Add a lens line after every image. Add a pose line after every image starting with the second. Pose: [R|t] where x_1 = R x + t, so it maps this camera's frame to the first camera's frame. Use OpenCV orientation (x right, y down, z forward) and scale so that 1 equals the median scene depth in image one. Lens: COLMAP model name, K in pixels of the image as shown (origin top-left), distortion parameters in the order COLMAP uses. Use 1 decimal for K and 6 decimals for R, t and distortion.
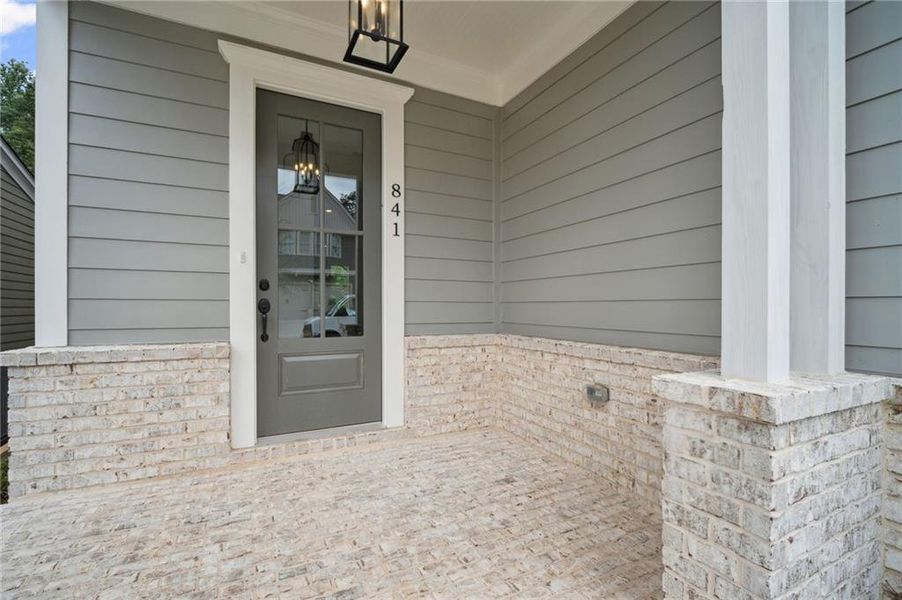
lens RADIAL K [[413.9, 0, 452.3], [0, 413.9, 304.4], [0, 0, 1]] dist [0.001440, -0.000206]
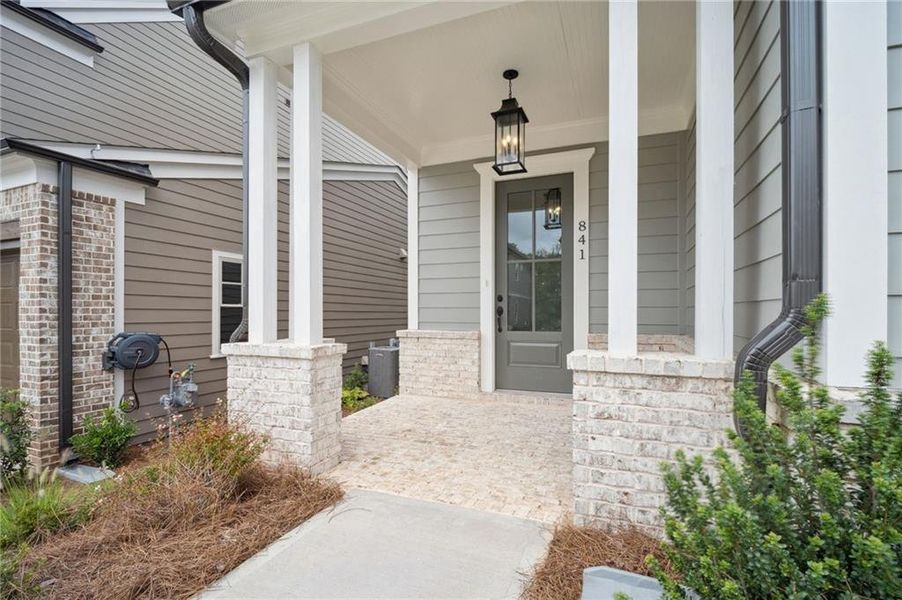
lens RADIAL K [[413.9, 0, 449.9], [0, 413.9, 306.3], [0, 0, 1]] dist [0.001440, -0.000206]
pose [[0.662838, -0.010949, -0.748683, 0.683732], [0.005978, 0.999939, -0.009330, 0.000197], [0.748739, 0.001709, 0.662863, -0.265391]]
